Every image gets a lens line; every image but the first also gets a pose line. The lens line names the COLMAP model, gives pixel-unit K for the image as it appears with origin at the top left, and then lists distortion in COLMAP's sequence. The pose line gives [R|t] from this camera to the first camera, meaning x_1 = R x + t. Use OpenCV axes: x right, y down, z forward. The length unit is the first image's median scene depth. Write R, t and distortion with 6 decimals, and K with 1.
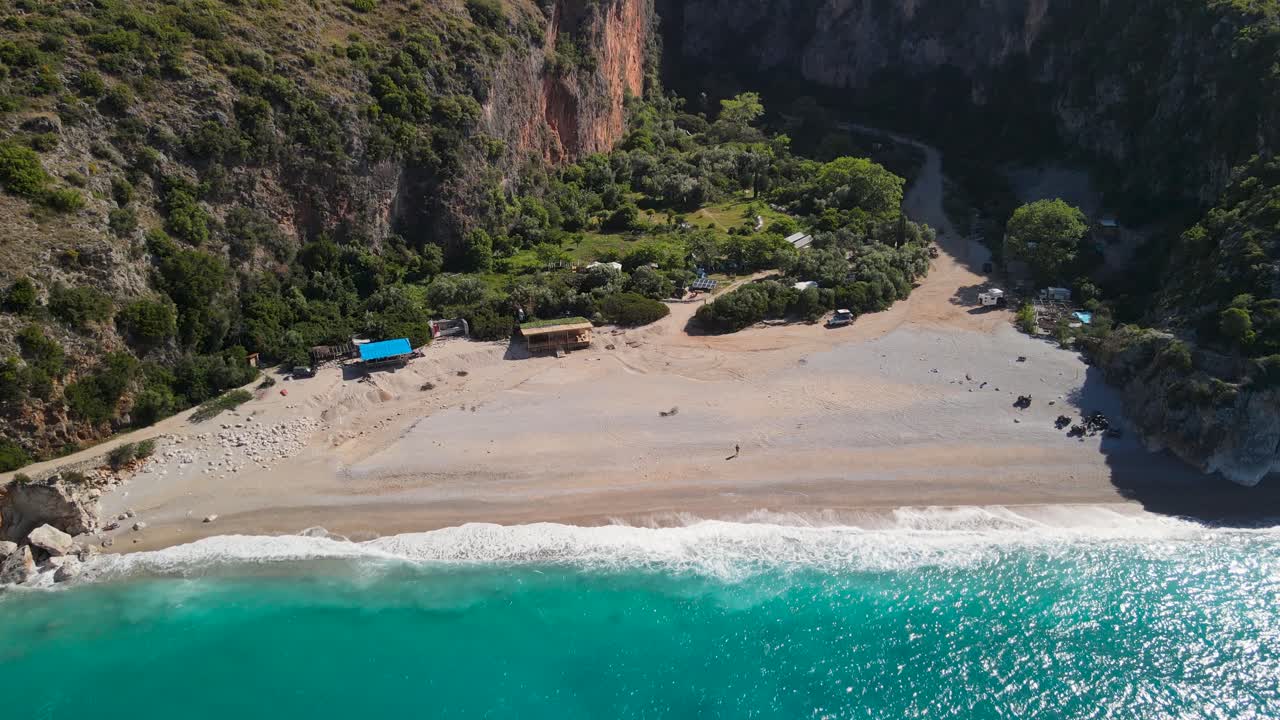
lens RADIAL K [[942.5, 0, 645.4], [0, 942.5, 348.5], [0, 0, 1]] dist [0.002825, 0.010350]
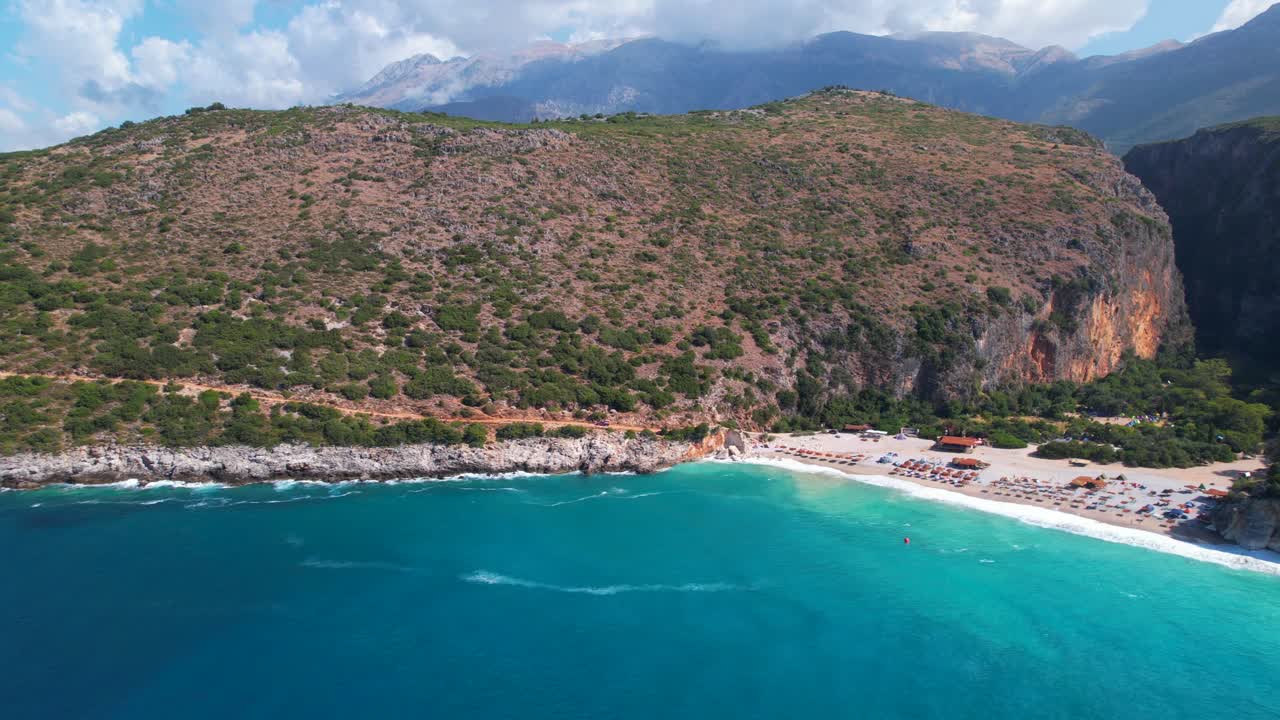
lens RADIAL K [[942.5, 0, 642.1], [0, 942.5, 360.0], [0, 0, 1]] dist [0.002825, 0.010350]
pose [[0.716358, 0.093187, -0.691482, 0.803794], [-0.275894, 0.948105, -0.158049, 0.325322], [0.640869, 0.303996, 0.704892, -0.924324]]
